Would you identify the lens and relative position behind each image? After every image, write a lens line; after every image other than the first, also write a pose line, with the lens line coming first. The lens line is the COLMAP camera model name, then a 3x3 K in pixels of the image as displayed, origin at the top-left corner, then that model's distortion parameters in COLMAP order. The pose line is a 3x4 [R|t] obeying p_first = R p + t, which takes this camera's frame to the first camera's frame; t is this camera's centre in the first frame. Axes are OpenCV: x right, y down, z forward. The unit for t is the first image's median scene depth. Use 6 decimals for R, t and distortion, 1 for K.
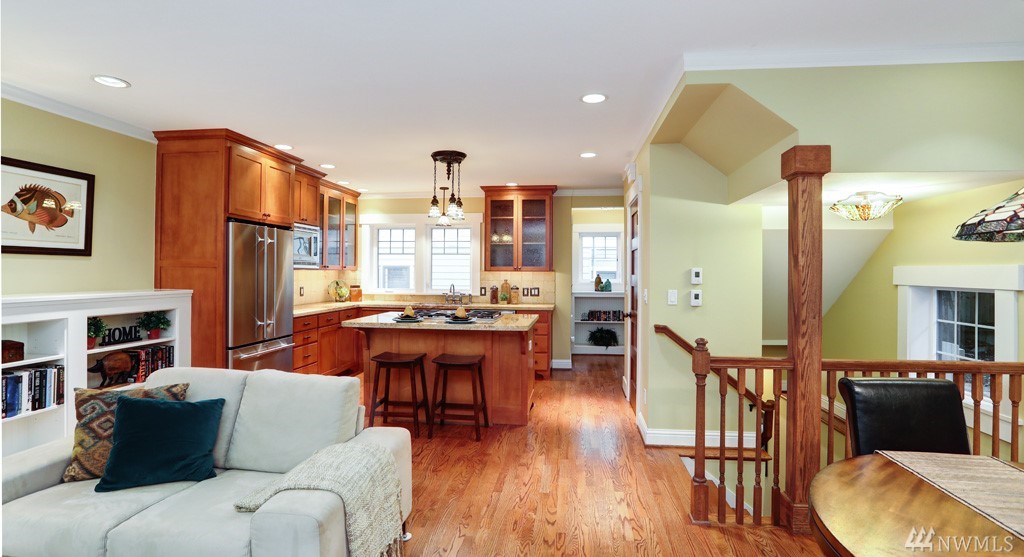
lens RADIAL K [[513.7, 0, 512.0], [0, 513.7, 278.5], [0, 0, 1]] dist [-0.000391, 0.000015]
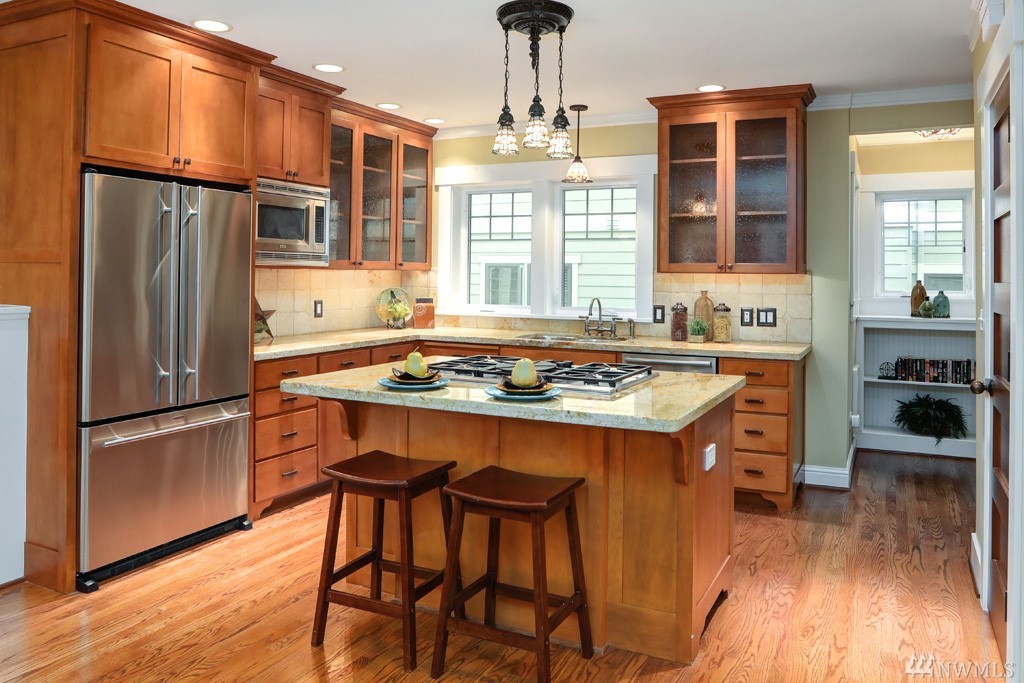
lens RADIAL K [[822.6, 0, 512.1], [0, 822.6, 270.4], [0, 0, 1]] dist [-0.061183, 0.073959]
pose [[0.950199, 0.002434, -0.311635, 0.058179], [-0.007758, 0.999844, -0.015846, -0.003227], [0.311548, 0.017474, 0.950070, 0.226633]]
